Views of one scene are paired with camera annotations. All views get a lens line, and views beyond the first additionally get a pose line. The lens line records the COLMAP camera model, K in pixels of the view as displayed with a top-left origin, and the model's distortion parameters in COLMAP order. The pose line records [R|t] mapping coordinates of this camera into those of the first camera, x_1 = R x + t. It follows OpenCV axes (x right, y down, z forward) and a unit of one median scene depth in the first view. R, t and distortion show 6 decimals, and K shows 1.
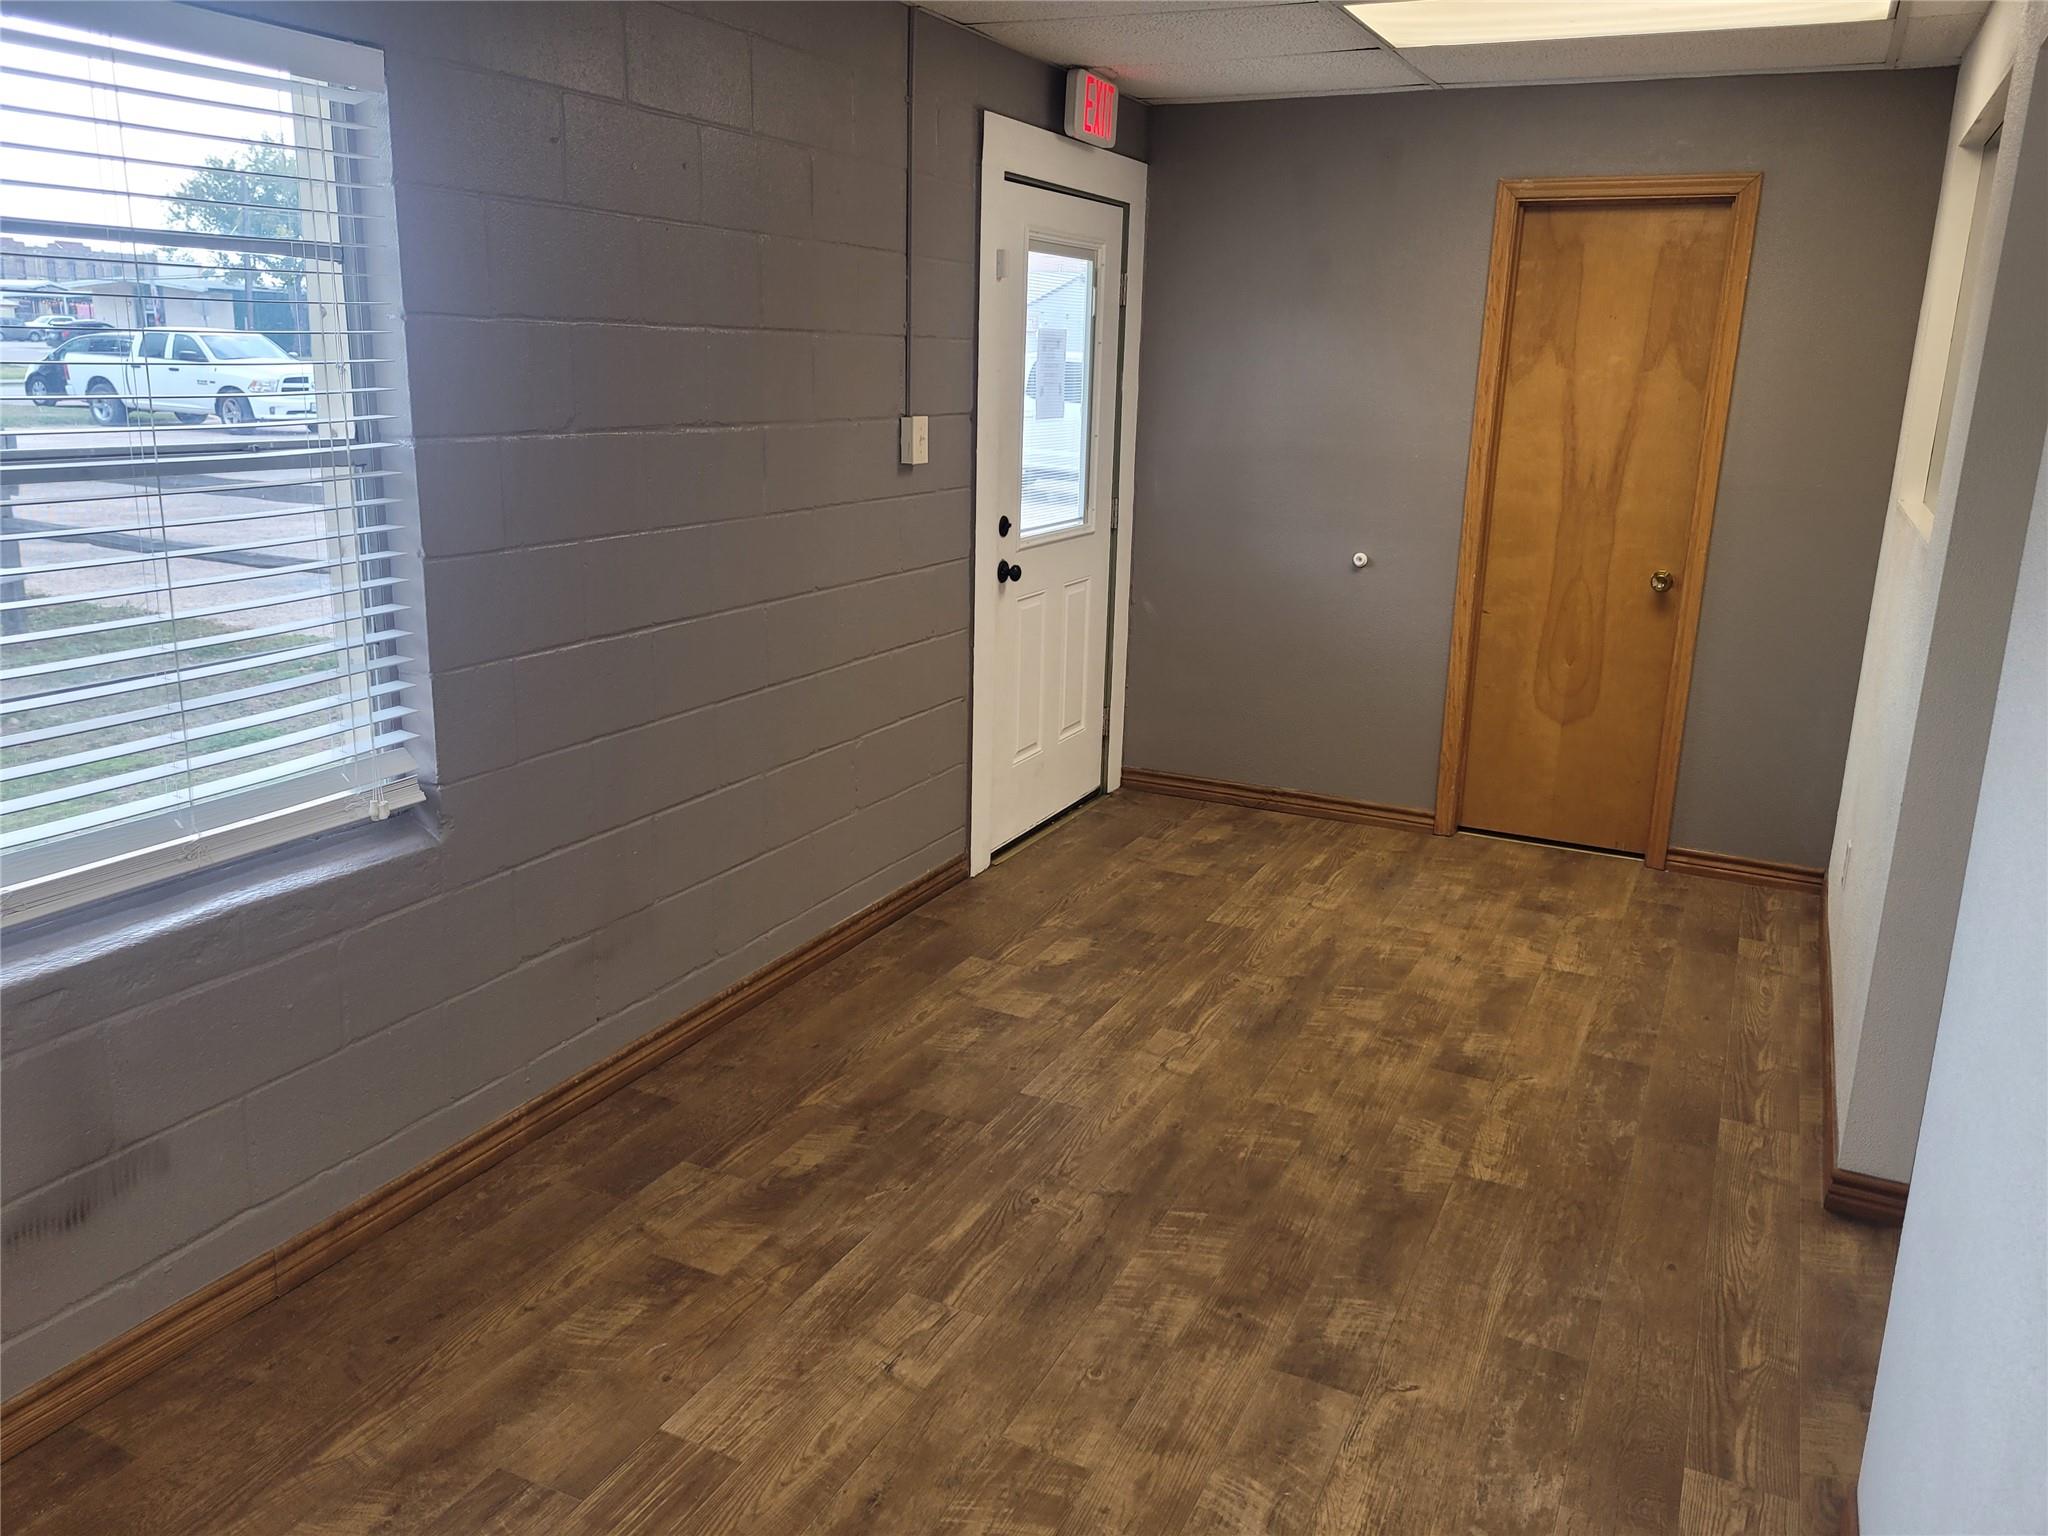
lens RADIAL K [[1543.8, 0, 1020.4], [0, 1543.8, 754.0], [0, 0, 1]] dist [0.059991, -0.039721]
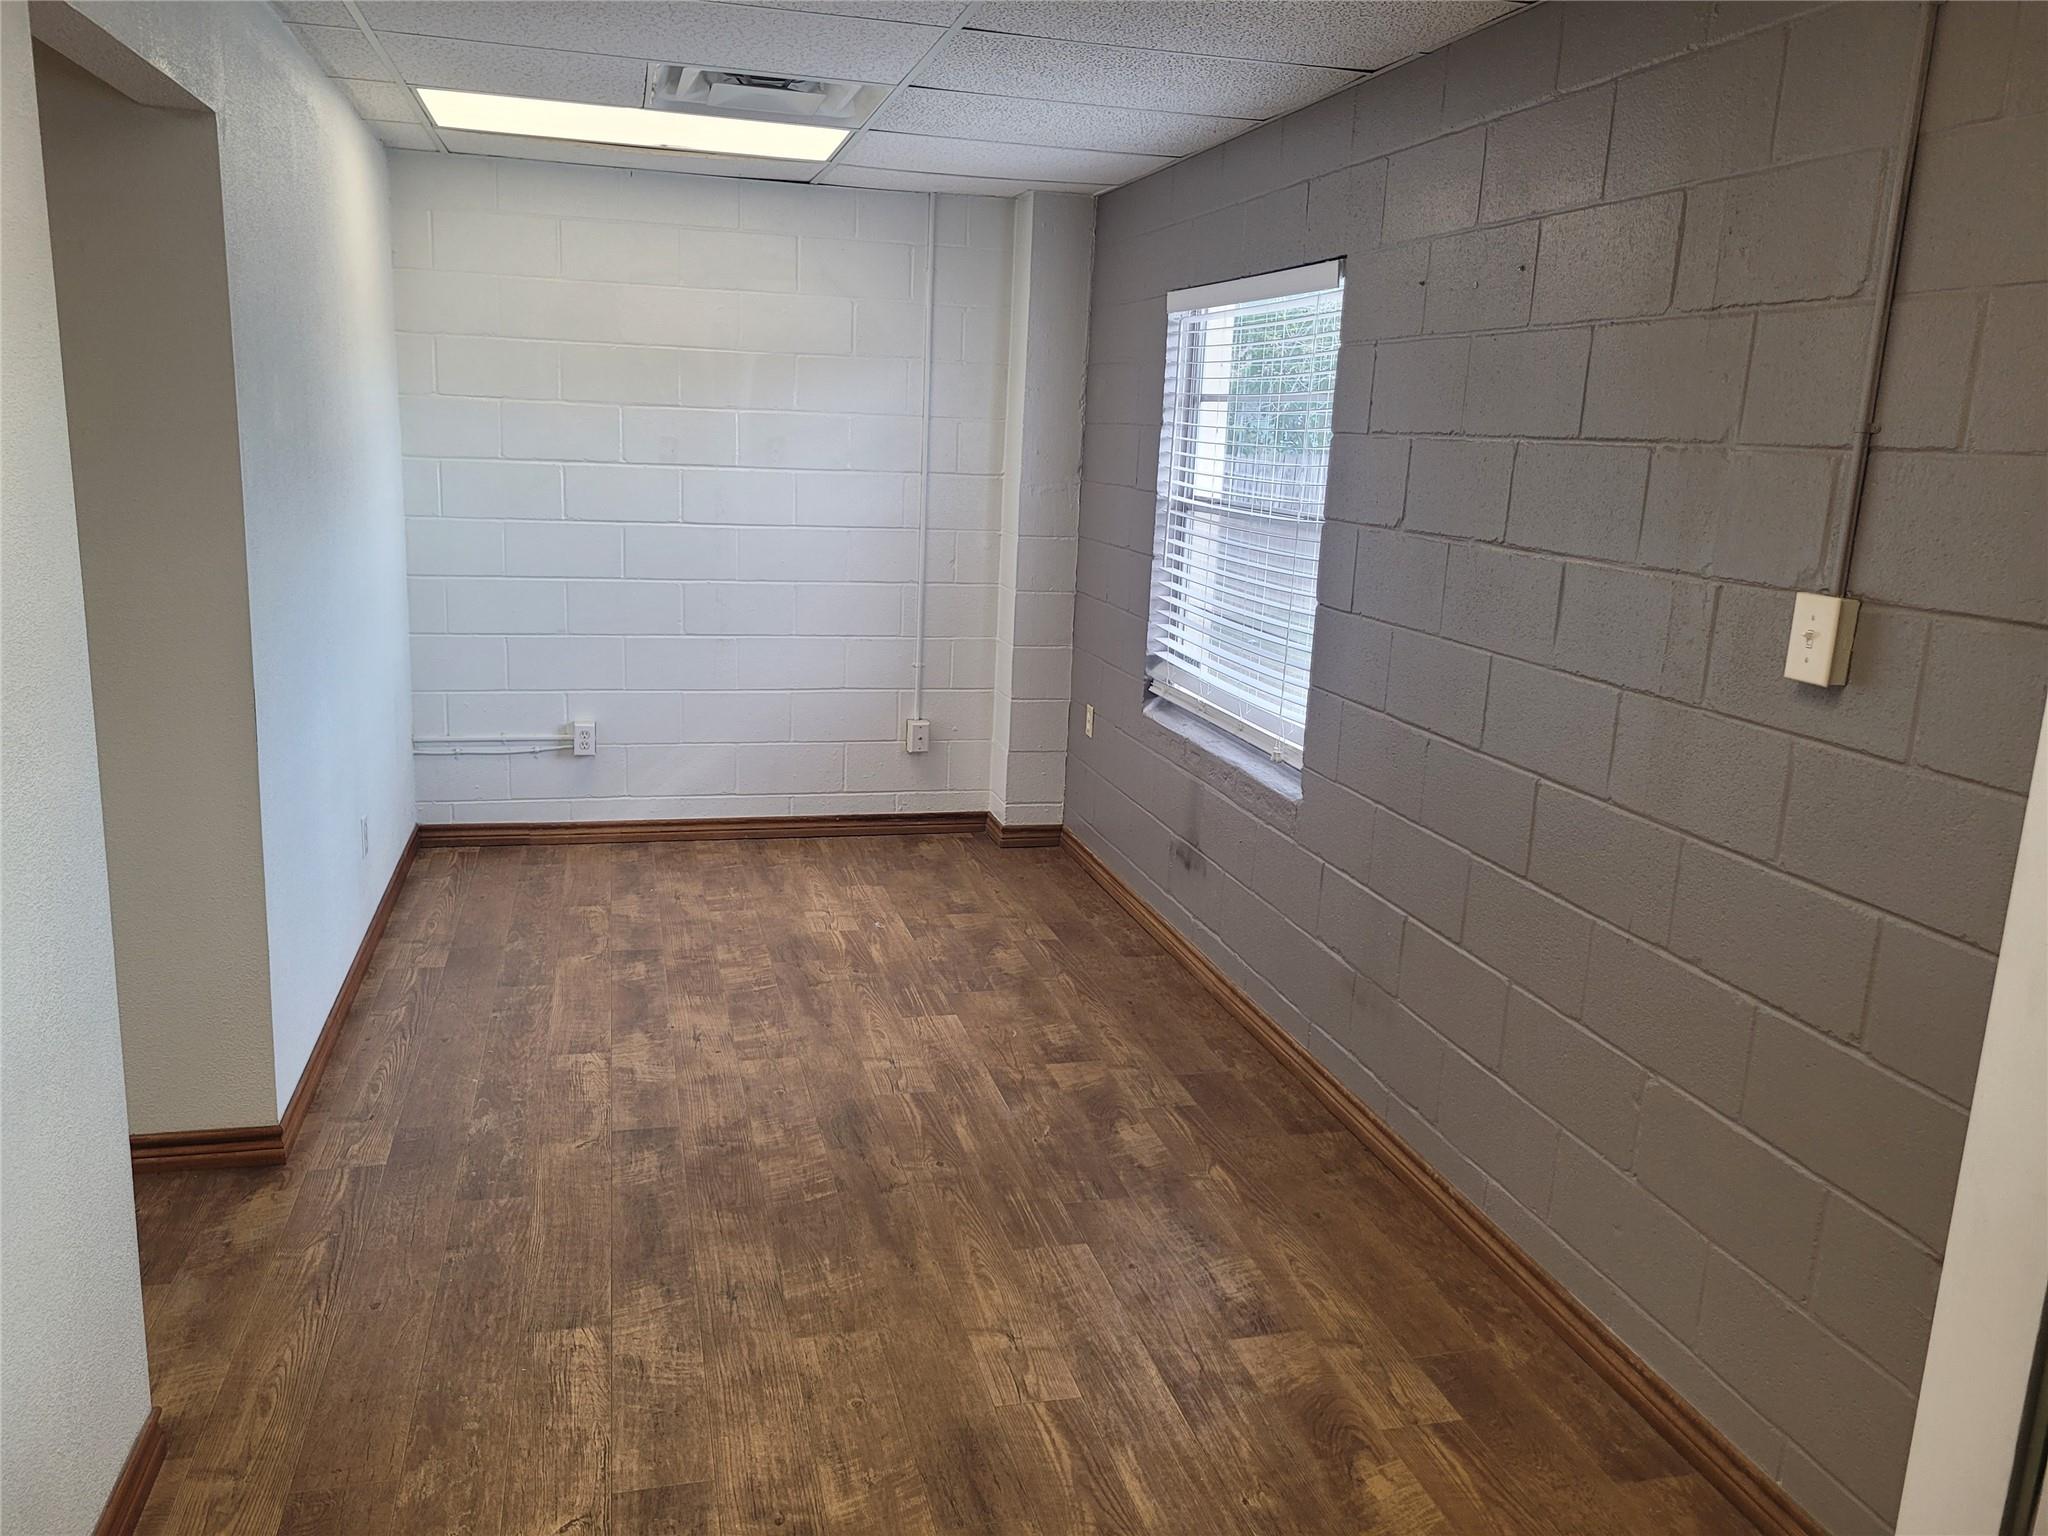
lens RADIAL K [[1543.8, 0, 1011.7], [0, 1543.8, 769.4], [0, 0, 1]] dist [0.059991, -0.039721]
pose [[-0.761697, 0.082606, -0.642645, 0.496782], [-0.222704, 0.898032, 0.379395, -0.306869], [0.608457, 0.432104, -0.665632, 1.216018]]
